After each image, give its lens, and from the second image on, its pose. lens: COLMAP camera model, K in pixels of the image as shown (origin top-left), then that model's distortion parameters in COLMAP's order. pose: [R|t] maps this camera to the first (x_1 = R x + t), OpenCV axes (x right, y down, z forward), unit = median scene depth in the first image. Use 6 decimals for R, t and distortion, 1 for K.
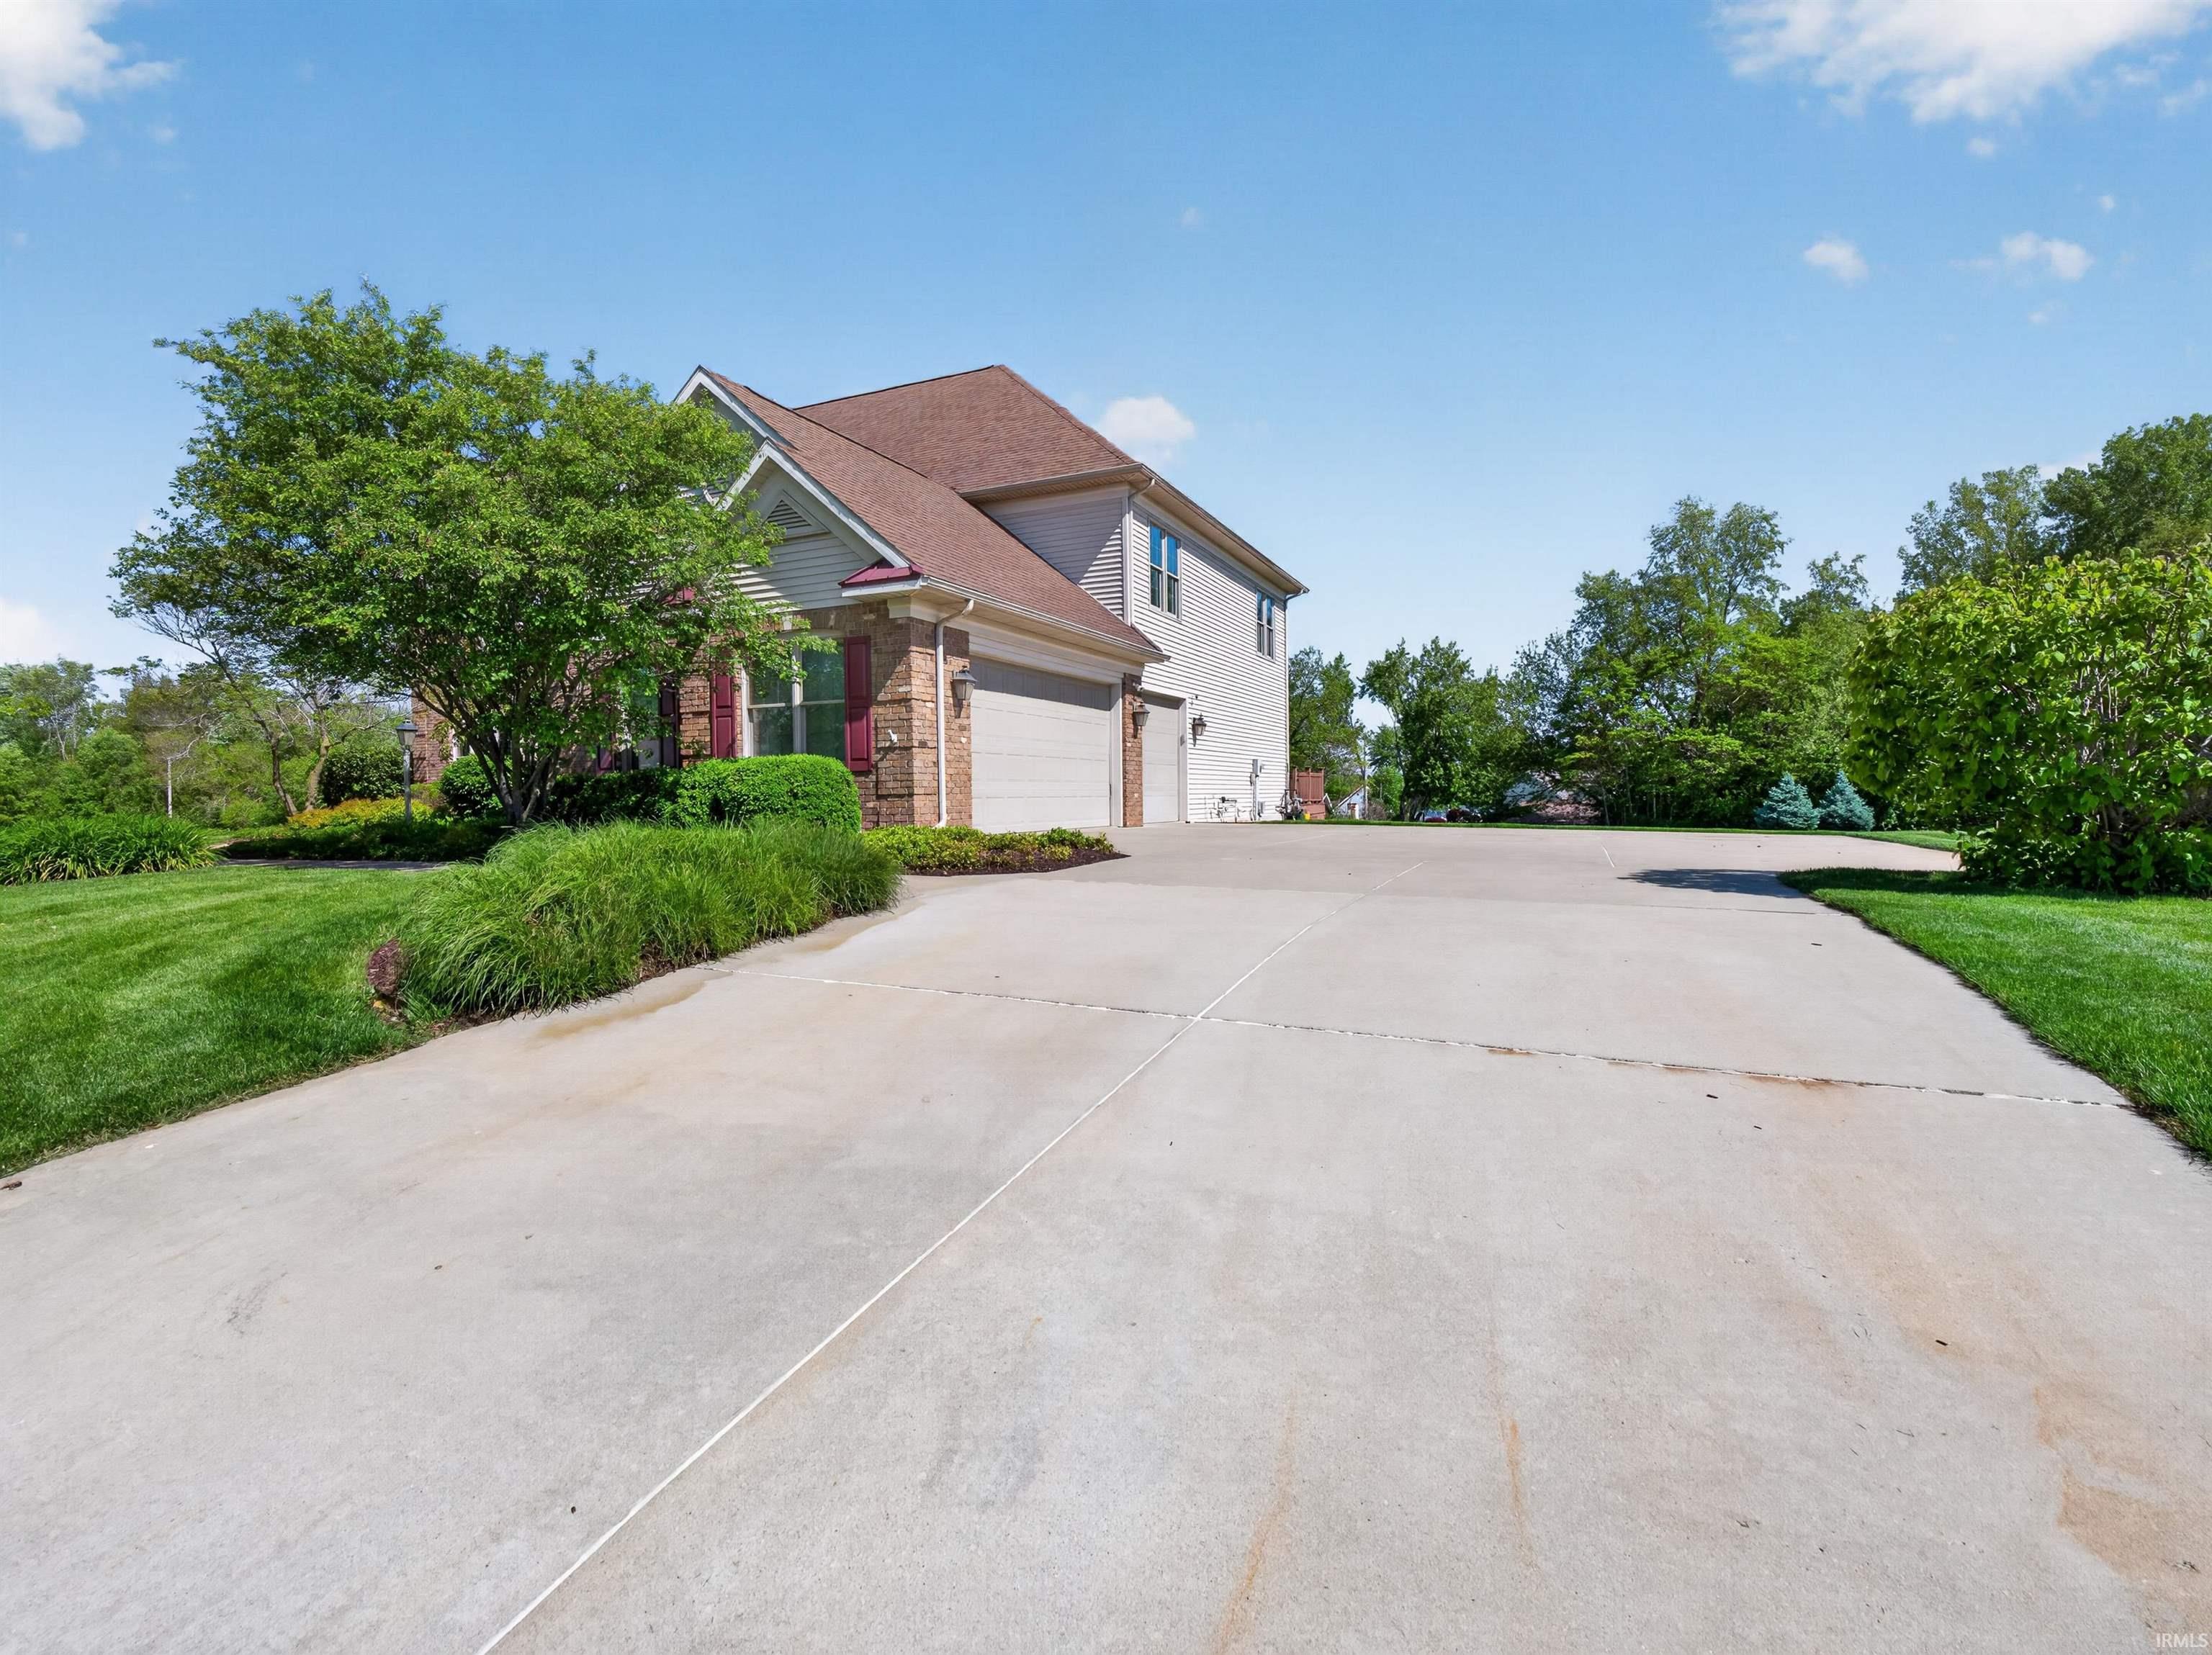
lens RADIAL K [[1052.0, 0, 1090.2], [0, 1052.0, 829.9], [0, 0, 1]] dist [-0.001273, 0.000378]
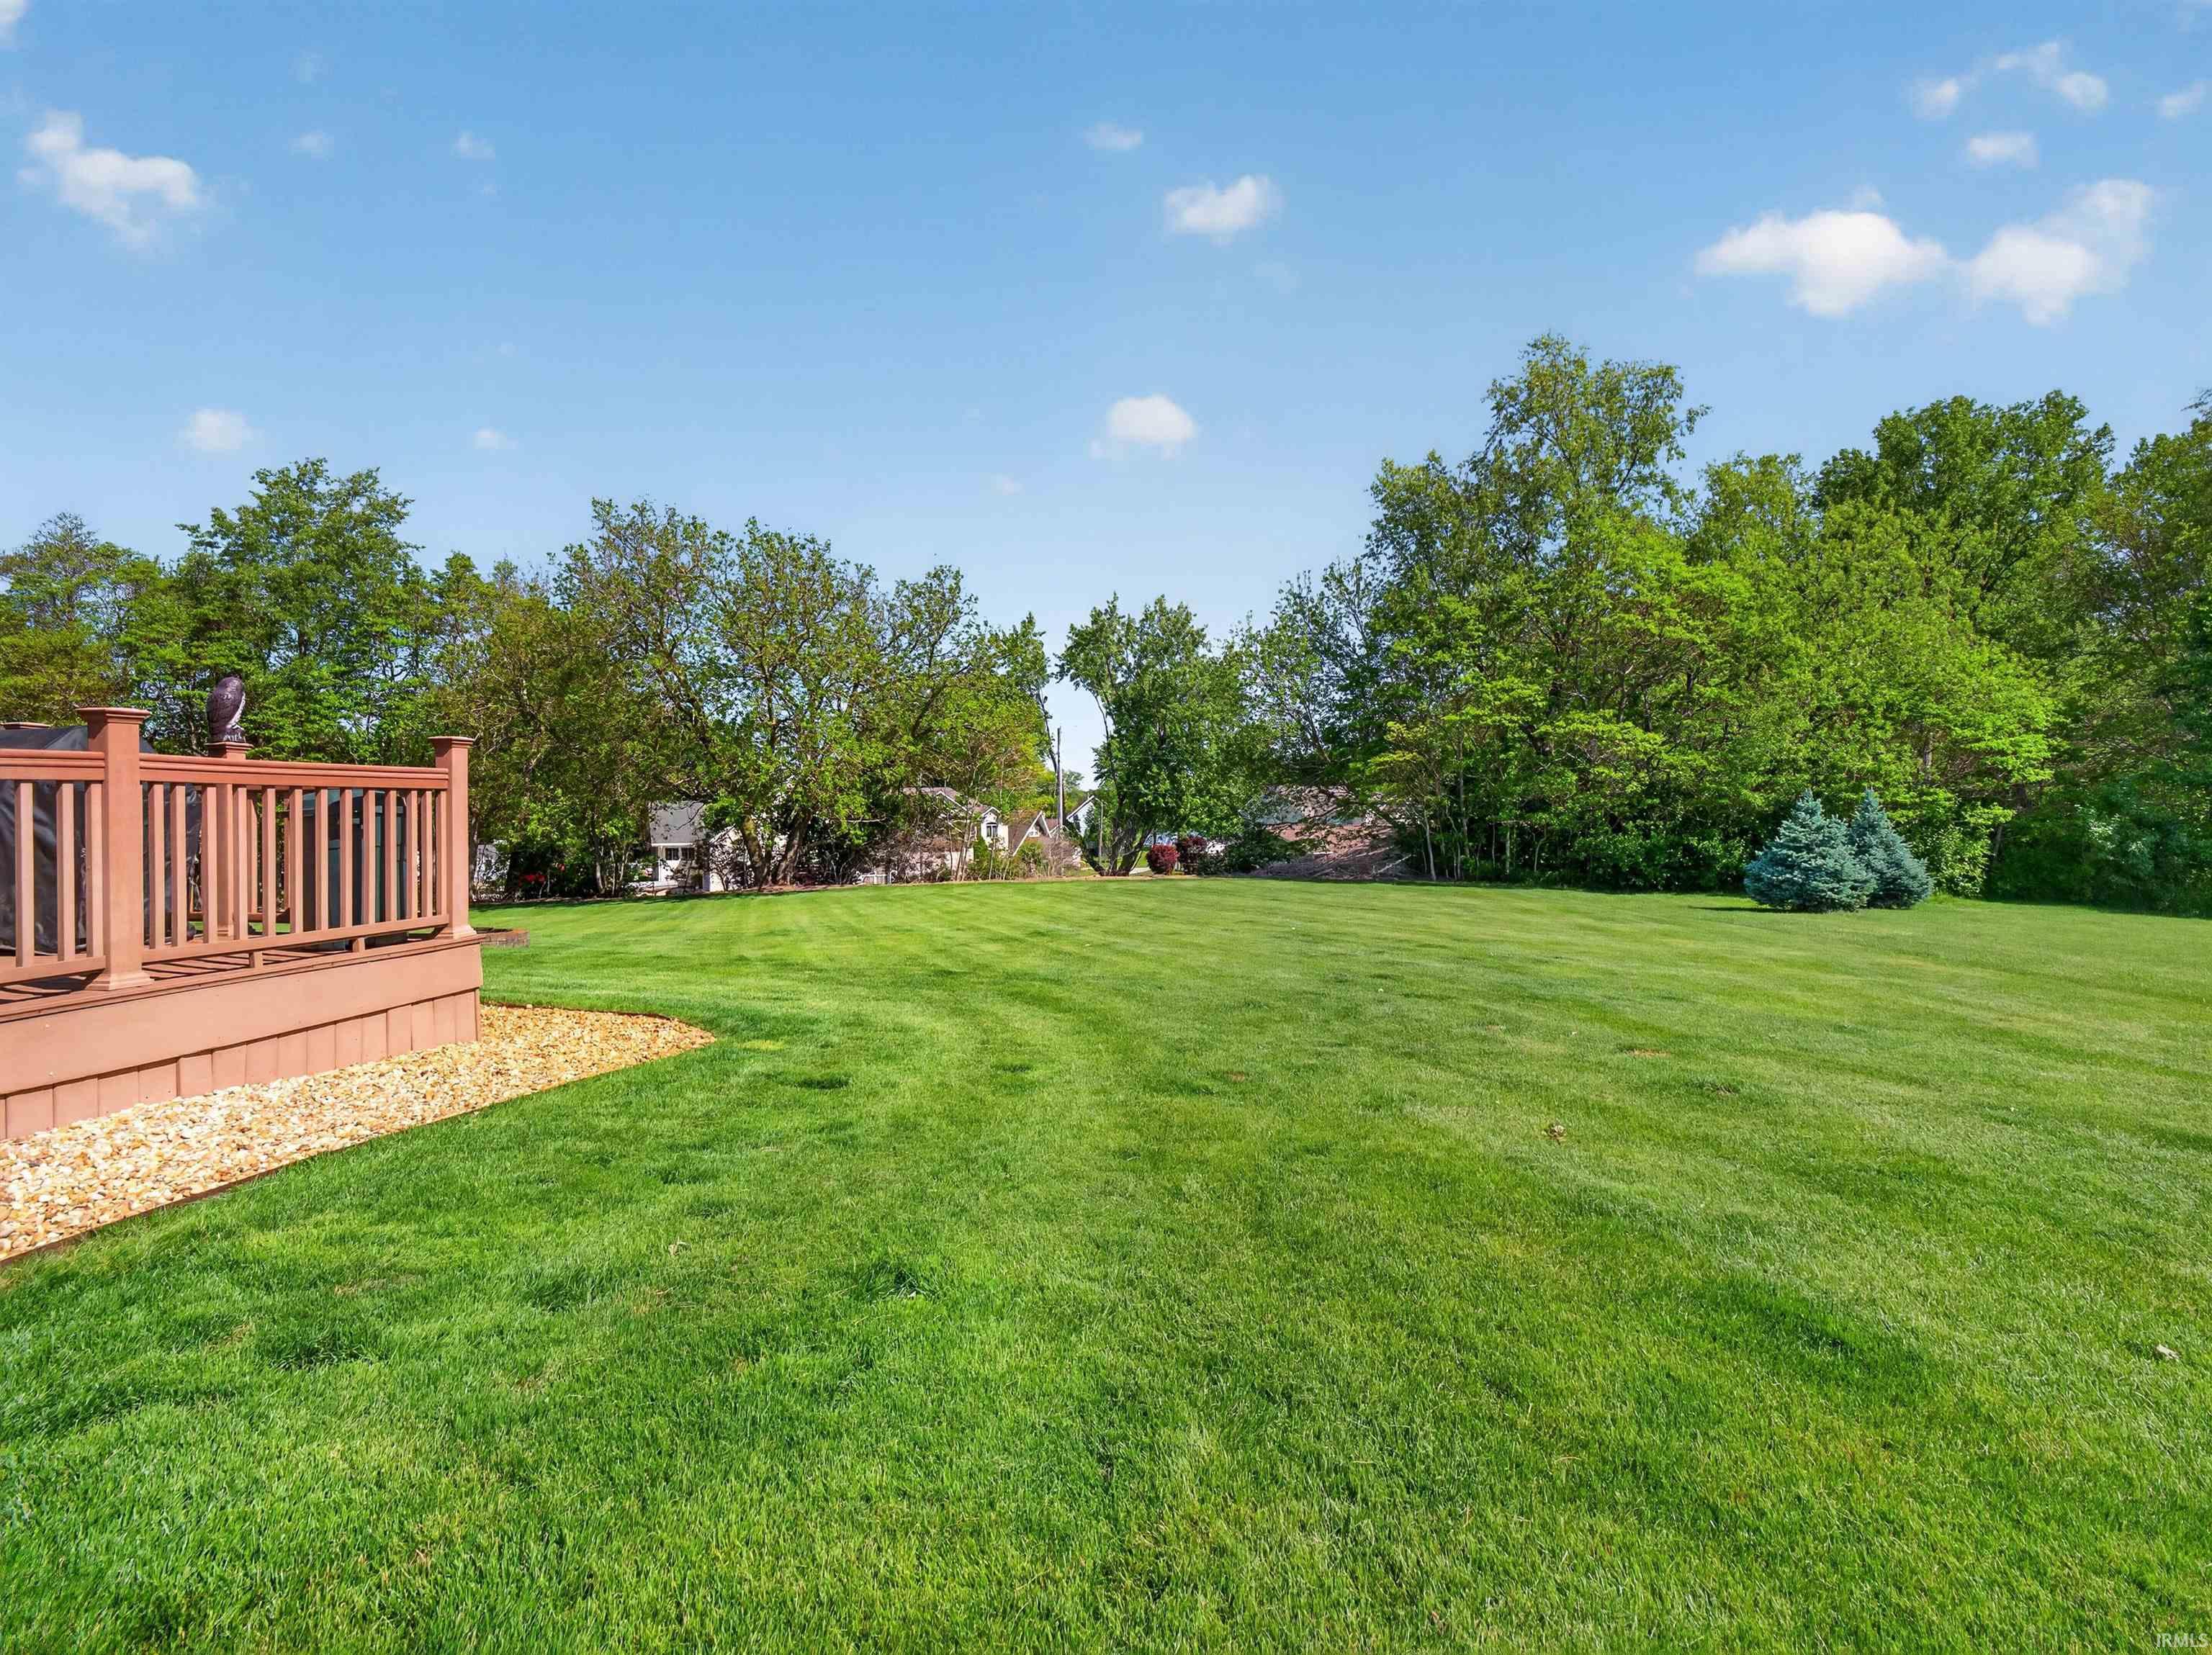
lens RADIAL K [[1052.0, 0, 1090.2], [0, 1052.0, 829.9], [0, 0, 1]] dist [-0.001273, 0.000378]
pose [[0.971064, -0.000571, 0.238821, 0.148247], [0.003641, 0.999916, -0.012415, -0.021964], [-0.238793, 0.012925, 0.970984, 0.422994]]
